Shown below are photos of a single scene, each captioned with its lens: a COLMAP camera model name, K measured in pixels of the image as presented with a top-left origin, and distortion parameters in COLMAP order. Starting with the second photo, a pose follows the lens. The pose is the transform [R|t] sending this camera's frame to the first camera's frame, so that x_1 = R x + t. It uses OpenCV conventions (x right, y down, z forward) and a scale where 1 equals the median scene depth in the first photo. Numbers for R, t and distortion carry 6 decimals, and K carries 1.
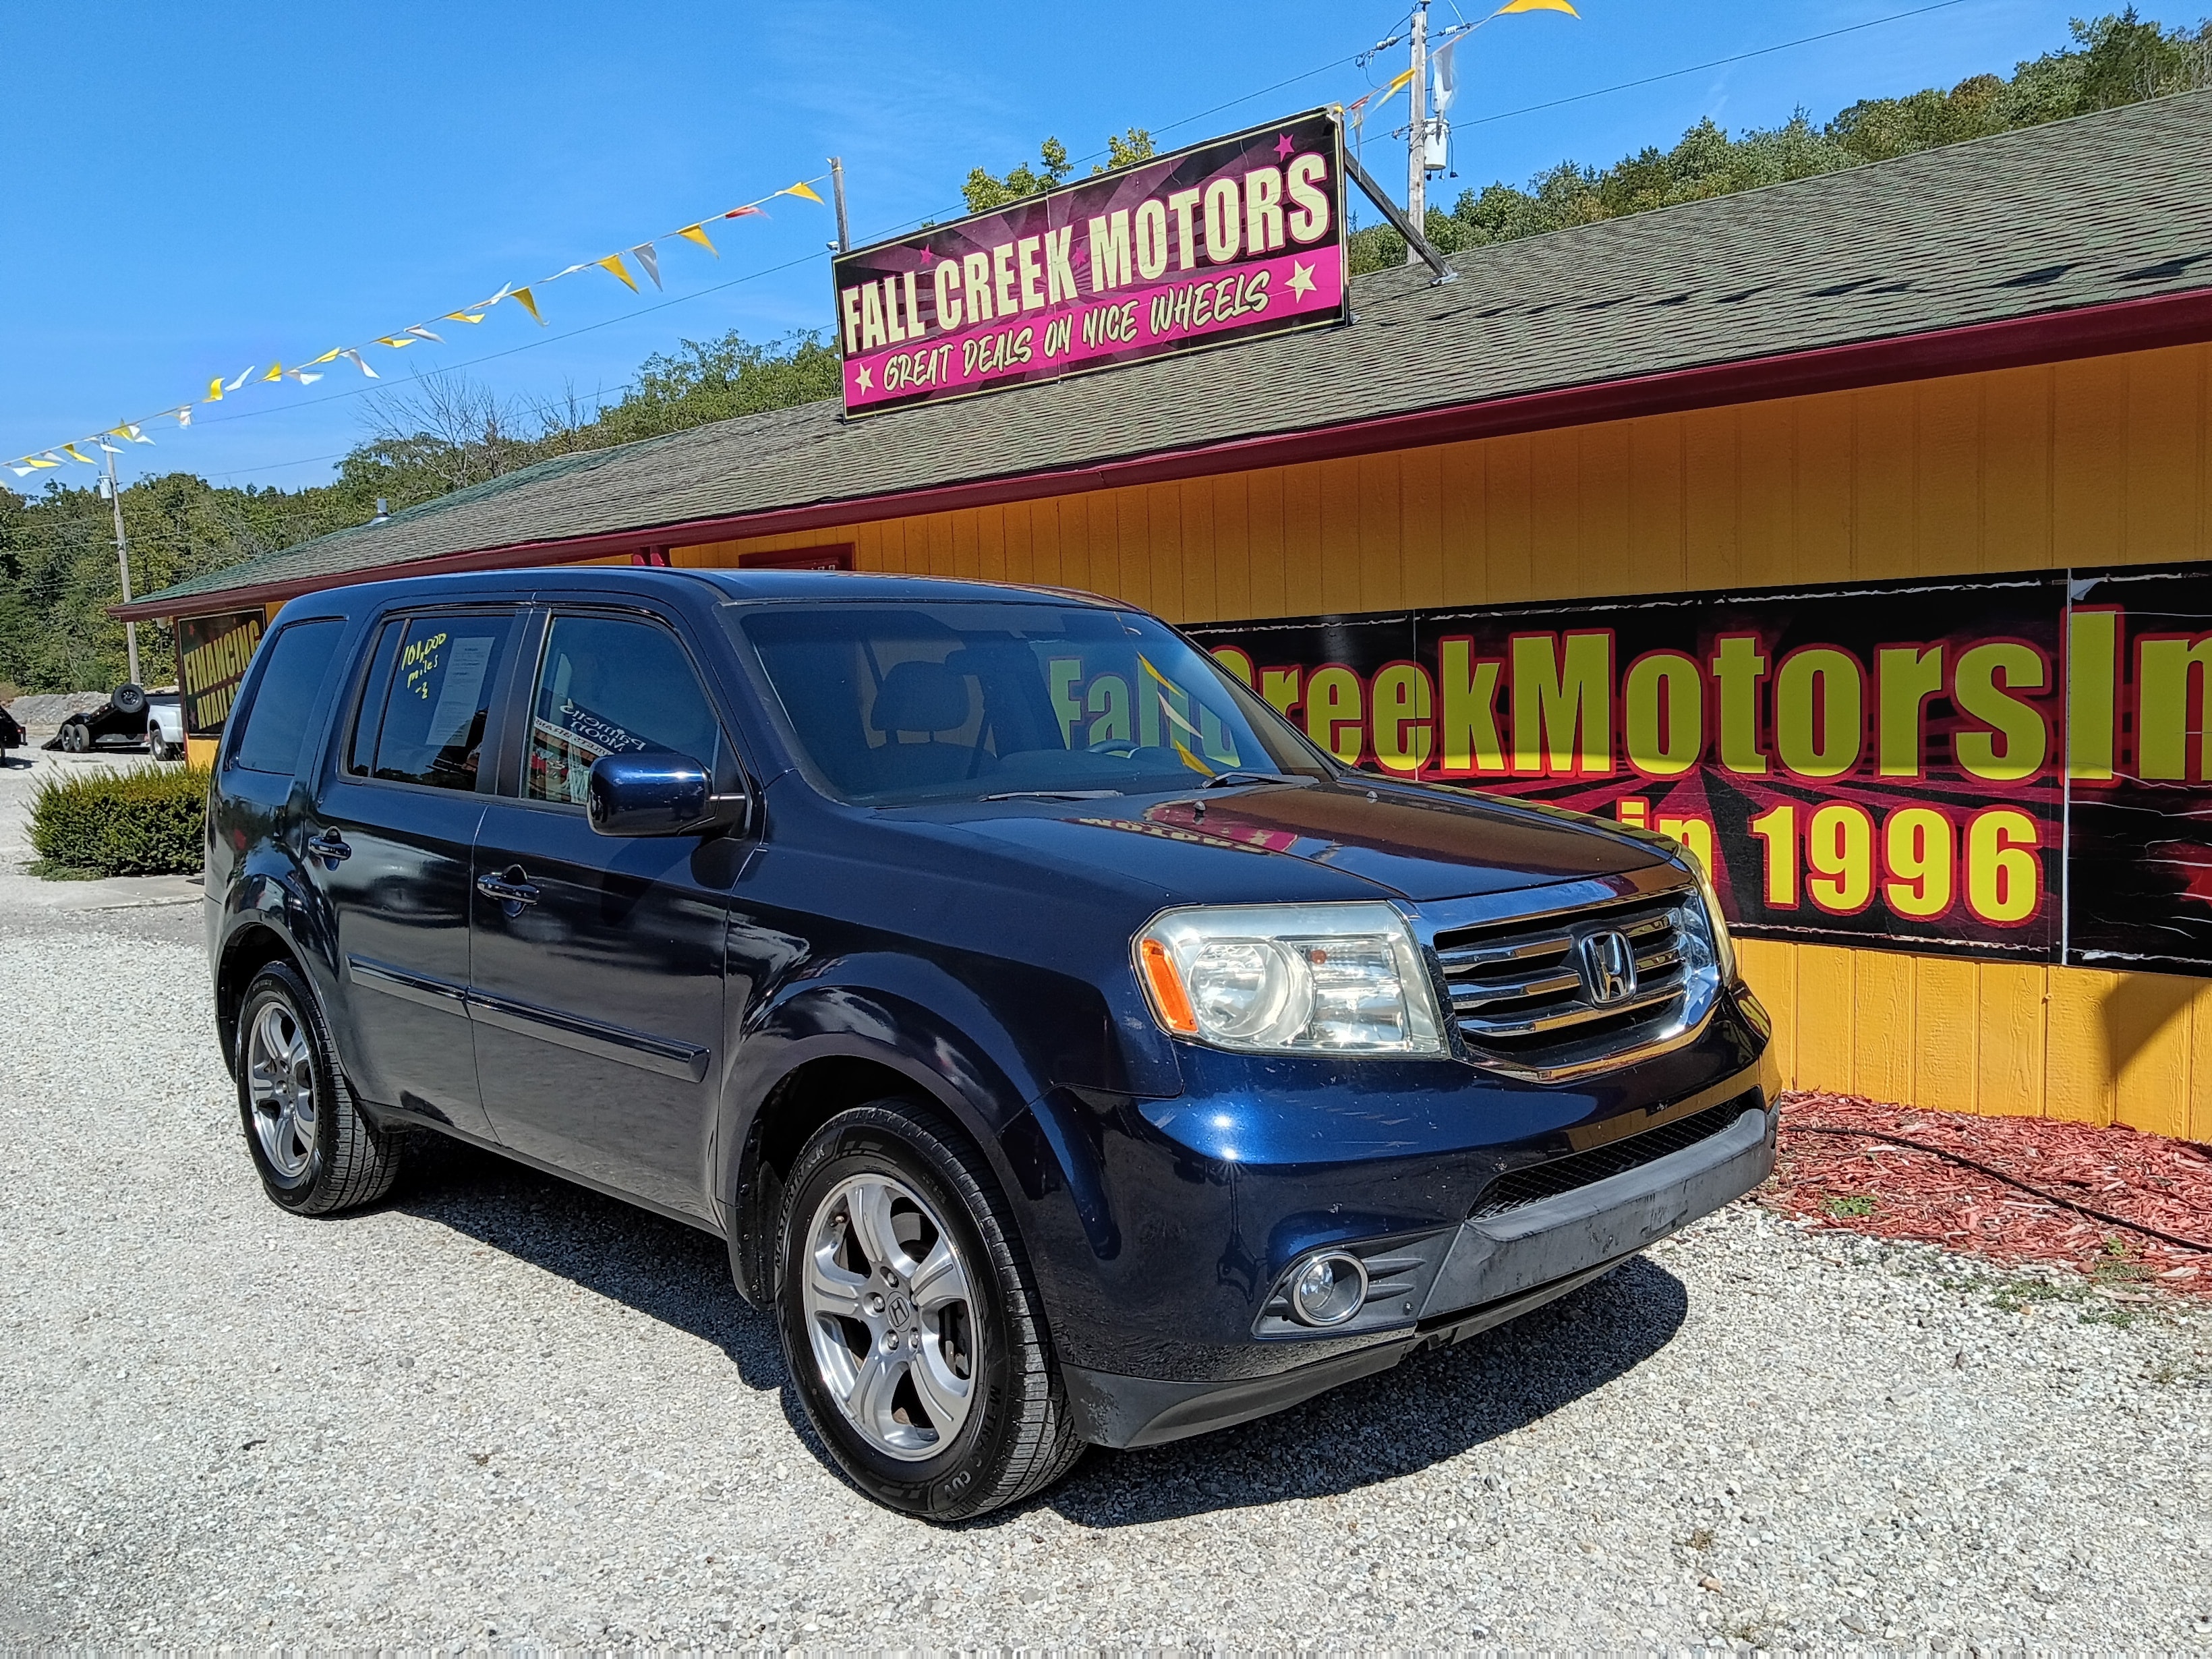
lens RADIAL K [[1797.4, 0, 1097.6], [0, 1797.4, 846.2], [0, 0, 1]] dist [0.073470, -0.193719]
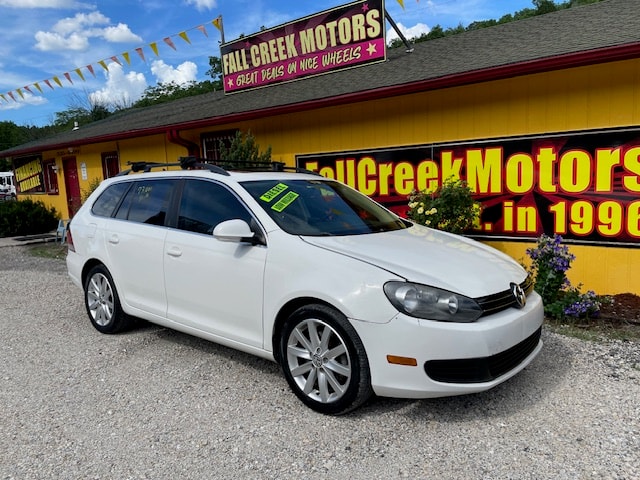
lens RADIAL K [[474.4, 0, 320.0], [0, 474.4, 240.0], [0, 0, 1]] dist [0.091038, -0.138242]
pose [[0.994718, -0.025073, 0.099532, -0.078512], [0.021377, 0.999048, 0.038021, 0.002294], [-0.100390, -0.035693, 0.994308, 0.121518]]
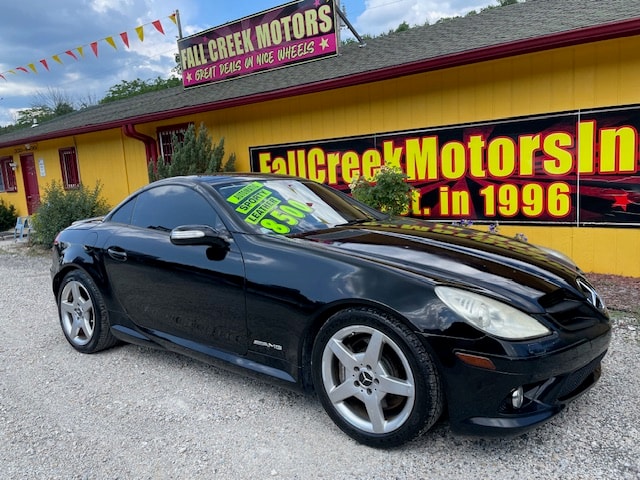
lens RADIAL K [[476.4, 0, 320.0], [0, 476.4, 240.0], [0, 0, 1]] dist [0.075797, -0.112572]
pose [[0.987770, -0.046128, 0.148937, -0.047431], [0.039816, 0.998189, 0.045086, 0.015995], [-0.150747, -0.038605, 0.987818, 0.091233]]
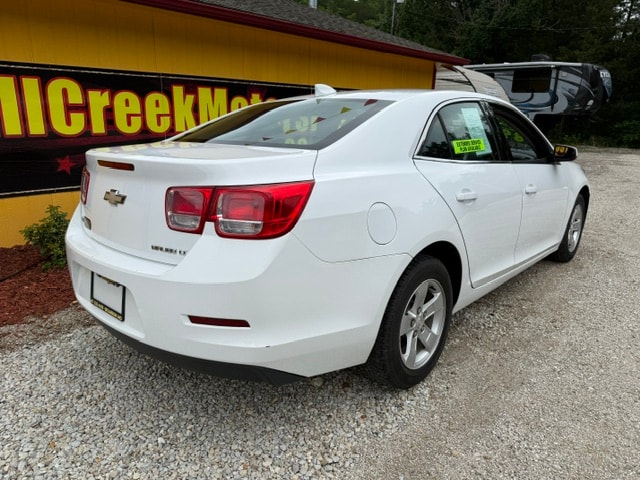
lens RADIAL K [[462.8, 0, 305.9], [0, 462.8, 238.2], [0, 0, 1]] dist [0.069947, -0.118275]
pose [[-0.021994, -0.215115, 0.976341, -0.414760], [0.088780, 0.972299, 0.216224, -0.013937], [-0.995808, 0.091436, -0.002287, 0.568226]]
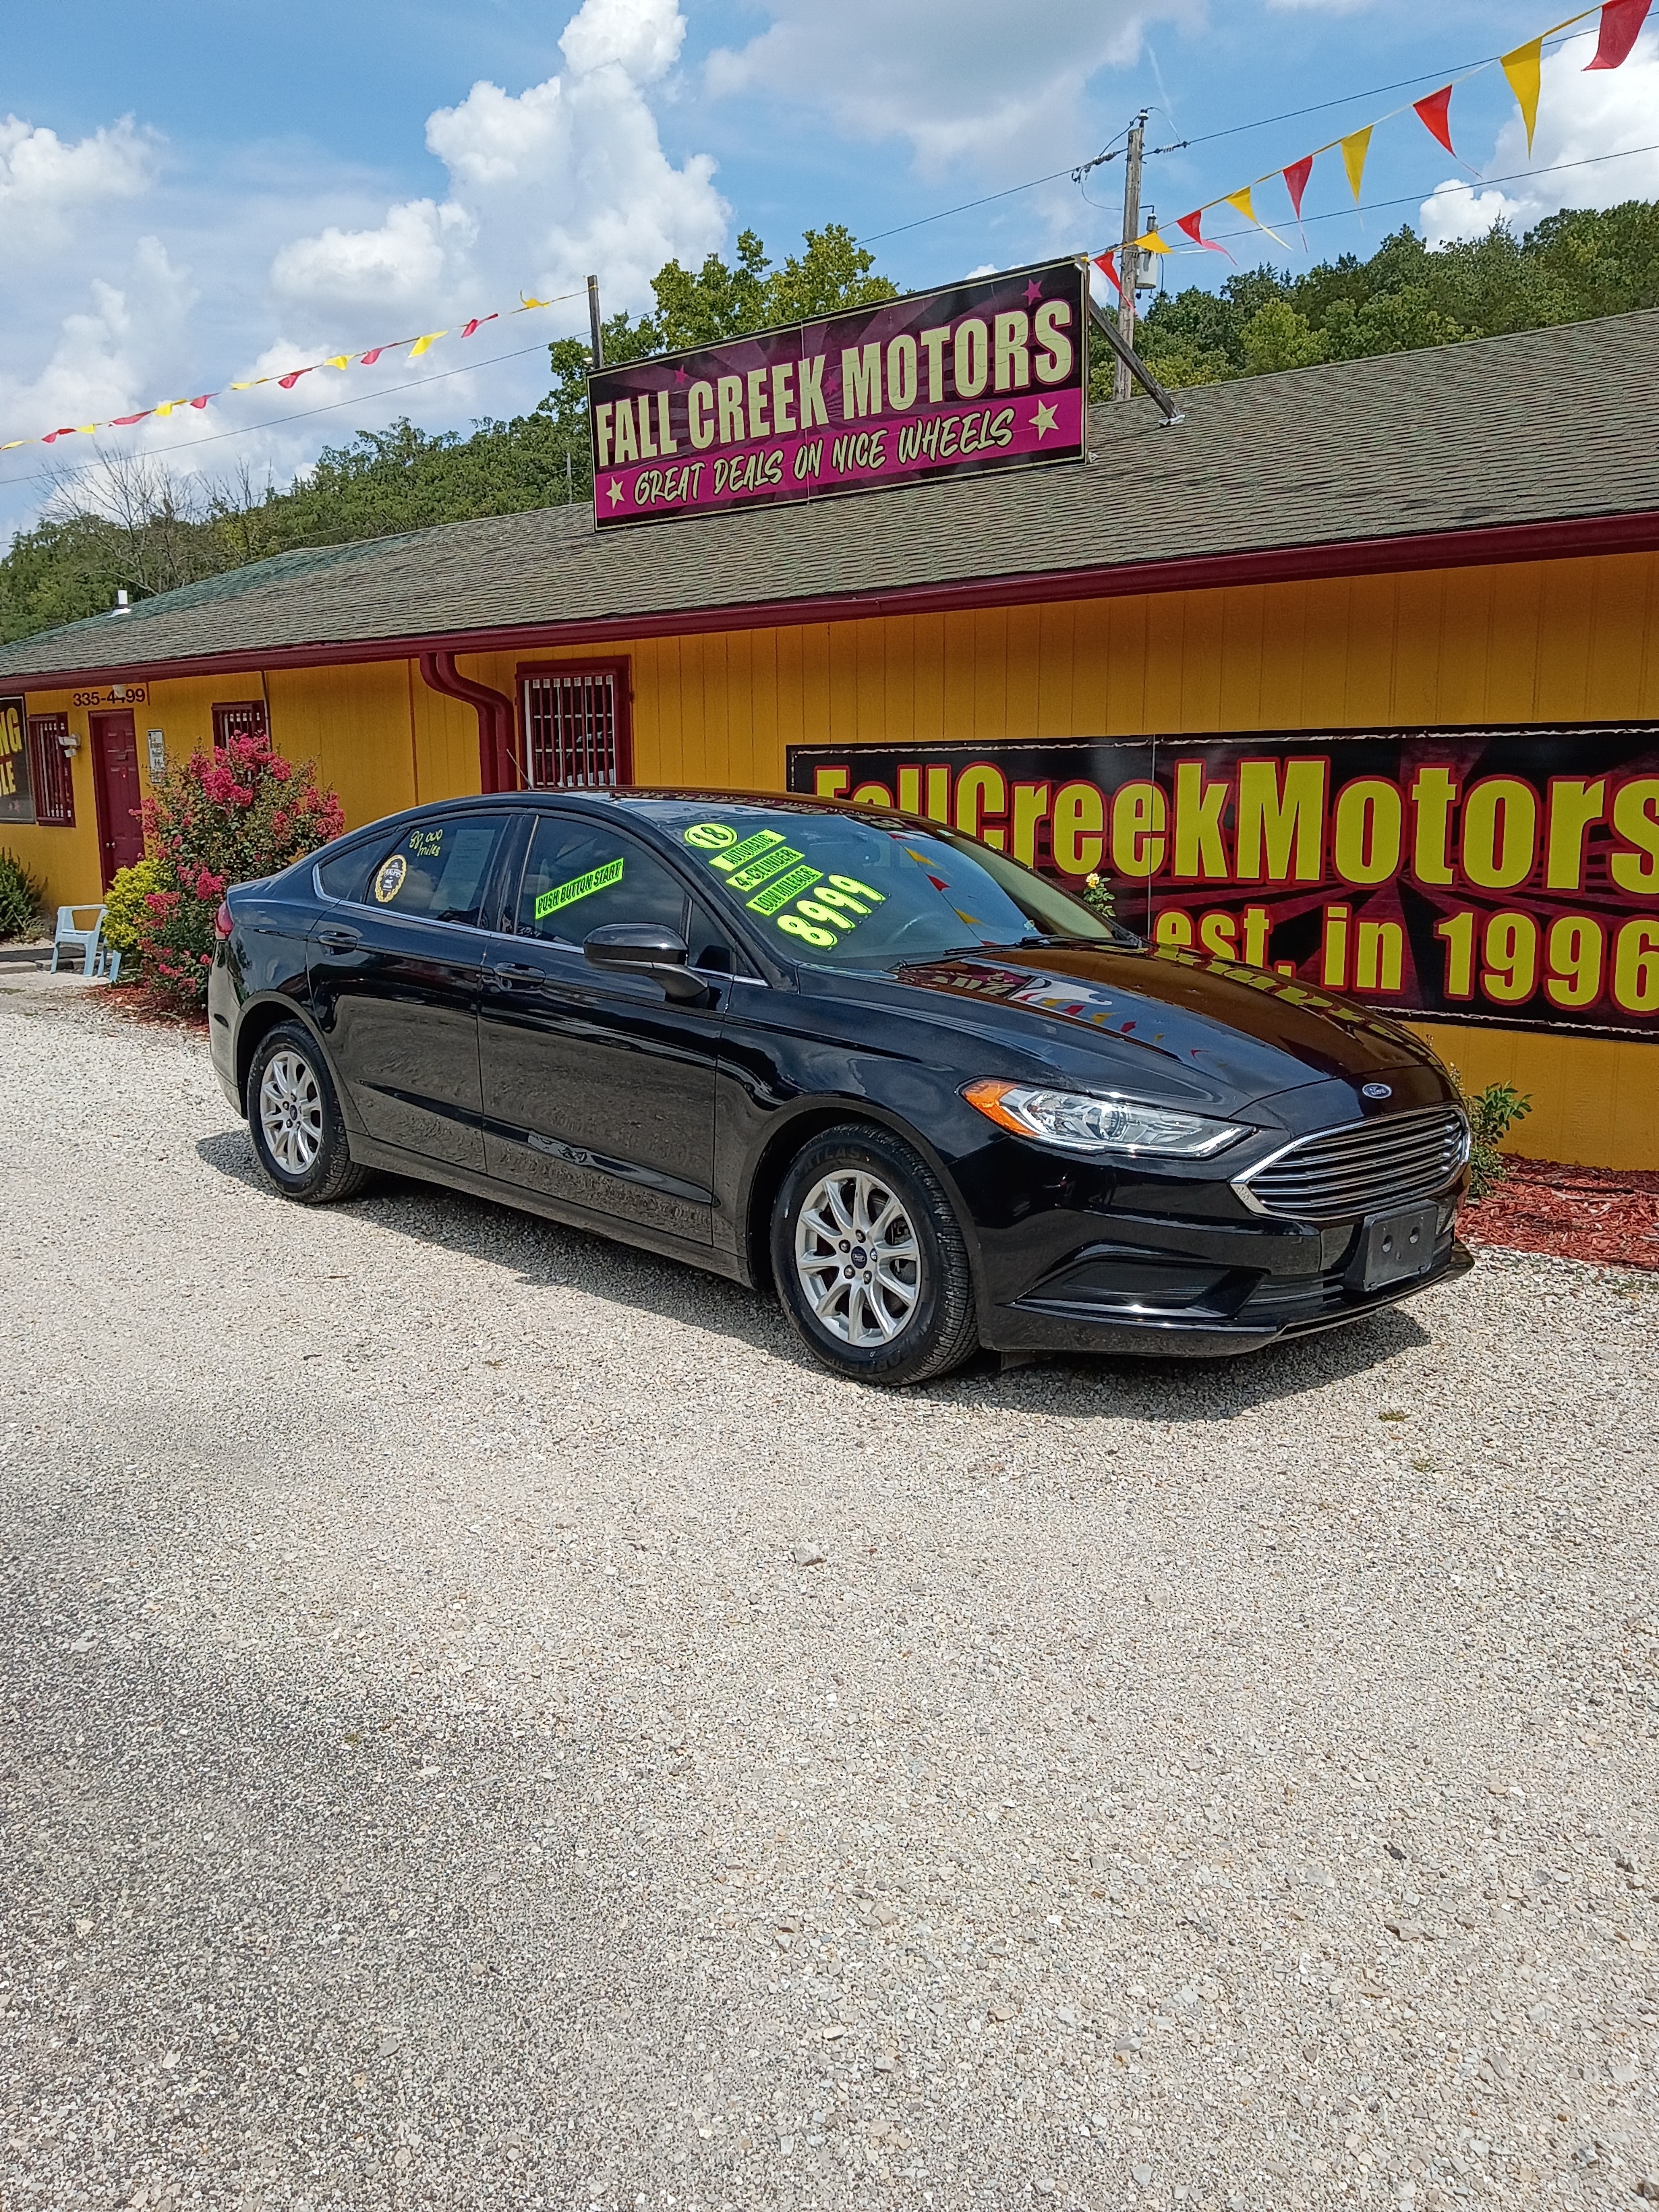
lens RADIAL K [[1797.4, 0, 808.2], [0, 1797.4, 1111.8], [0, 0, 1]] dist [0.073470, -0.193719]
pose [[0.999385, 0.021408, 0.027777, -0.050394], [-0.023746, 0.995944, 0.086784, 0.009298], [-0.025807, -0.087390, 0.995840, -0.112469]]
